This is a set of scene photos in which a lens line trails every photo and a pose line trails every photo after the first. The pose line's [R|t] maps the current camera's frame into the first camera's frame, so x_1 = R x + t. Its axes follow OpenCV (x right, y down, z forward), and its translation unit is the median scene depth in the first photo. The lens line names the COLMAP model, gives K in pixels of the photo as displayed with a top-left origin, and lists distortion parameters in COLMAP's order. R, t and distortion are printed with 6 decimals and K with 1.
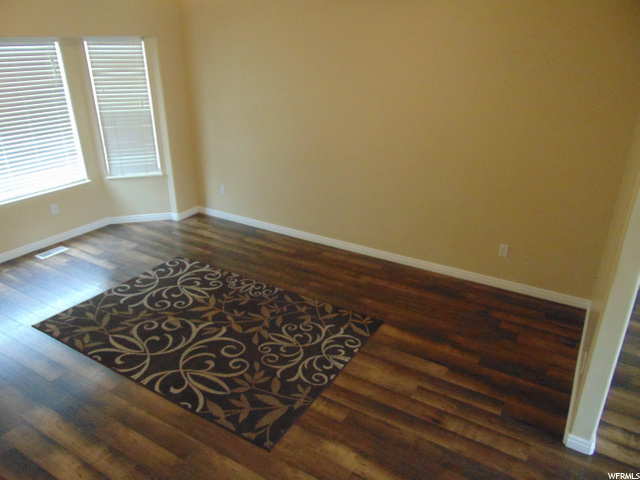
lens RADIAL K [[478.8, 0, 317.4], [0, 478.8, 238.7], [0, 0, 1]] dist [-0.023119, 0.053079]
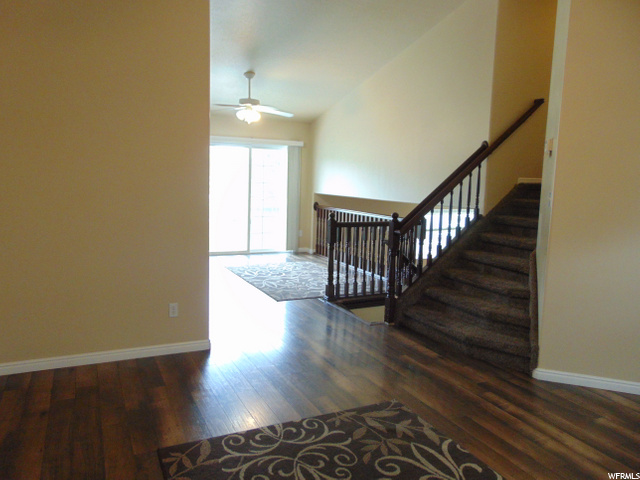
lens RADIAL K [[478.8, 0, 319.5], [0, 478.8, 240.1], [0, 0, 1]] dist [-0.023119, 0.053079]
pose [[-0.844527, -0.098552, 0.526366, -0.370014], [0.178982, 0.874450, 0.450891, -0.338901], [-0.504717, 0.475000, -0.720858, 1.226159]]
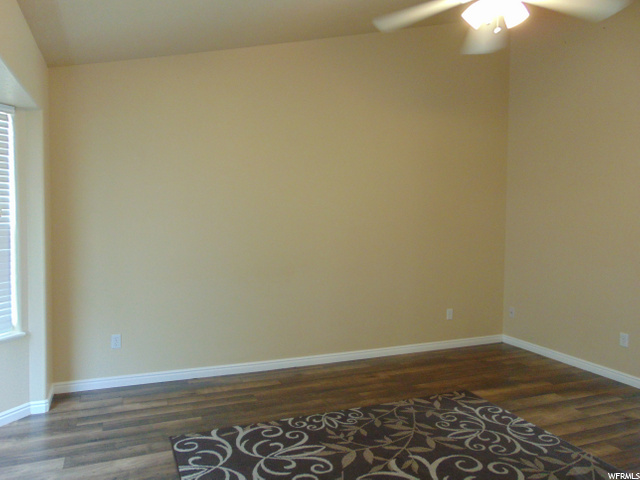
lens RADIAL K [[478.8, 0, 315.4], [0, 478.8, 241.9], [0, 0, 1]] dist [-0.023119, 0.053079]
pose [[0.590140, -0.044563, 0.806070, -0.847101], [0.311877, 0.933543, -0.176721, -0.040296], [-0.744626, 0.355684, 0.564819, 0.556435]]
